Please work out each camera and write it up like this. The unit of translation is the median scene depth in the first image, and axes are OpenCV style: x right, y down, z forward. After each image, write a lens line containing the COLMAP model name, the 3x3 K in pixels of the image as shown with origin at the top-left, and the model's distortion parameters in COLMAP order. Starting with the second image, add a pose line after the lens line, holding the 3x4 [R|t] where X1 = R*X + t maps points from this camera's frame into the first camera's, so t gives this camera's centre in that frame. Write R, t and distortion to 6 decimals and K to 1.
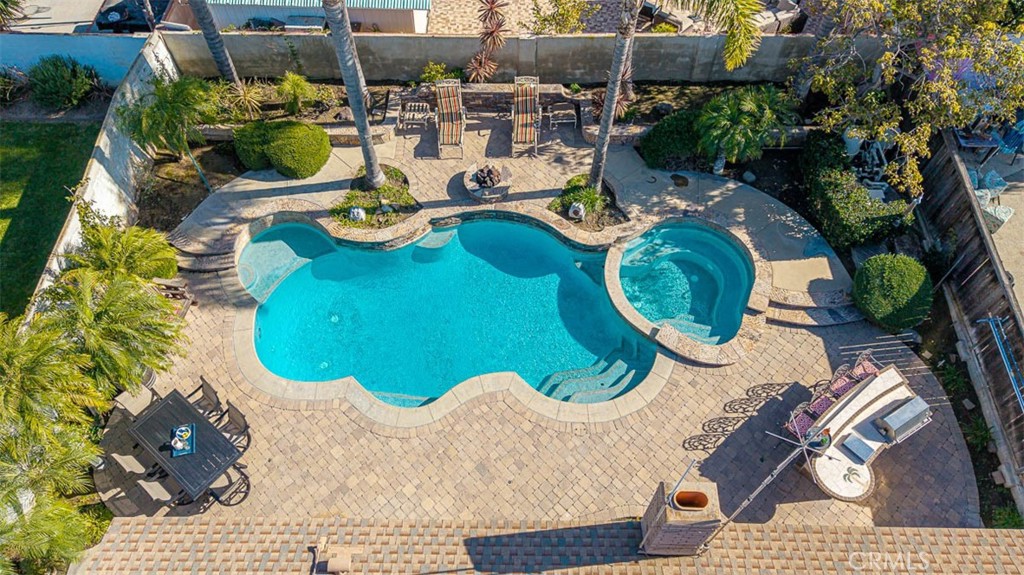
lens RADIAL K [[683.7, 0, 499.2], [0, 683.7, 274.6], [0, 0, 1]] dist [0.083178, -0.102003]
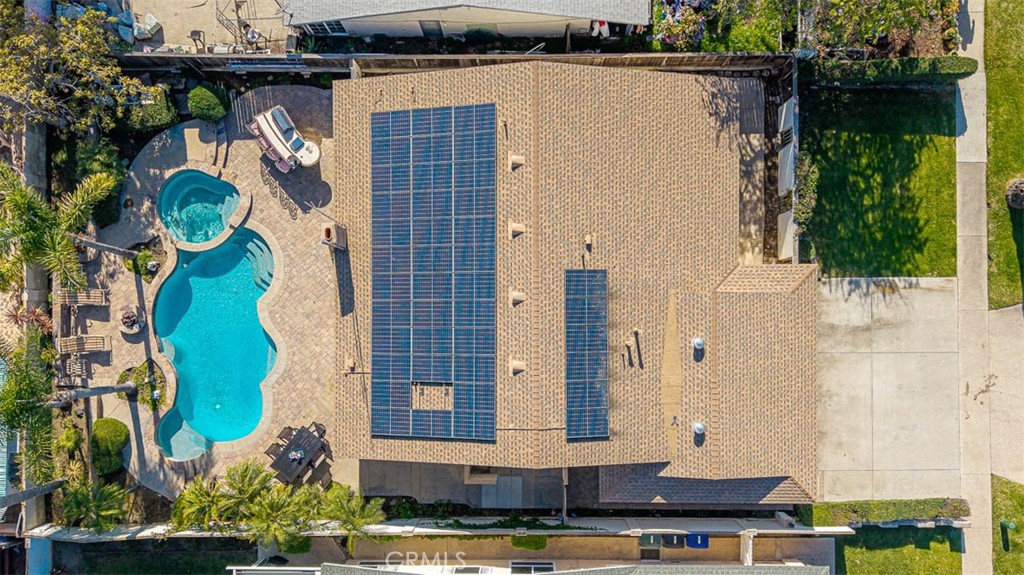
lens RADIAL K [[683.7, 0, 499.2], [0, 683.7, 274.6], [0, 0, 1]] dist [0.083178, -0.102003]
pose [[-0.030593, -0.996281, 0.080546, -0.072869], [0.817095, 0.021485, 0.576103, -0.383332], [-0.575691, 0.083438, 0.813399, -0.893654]]
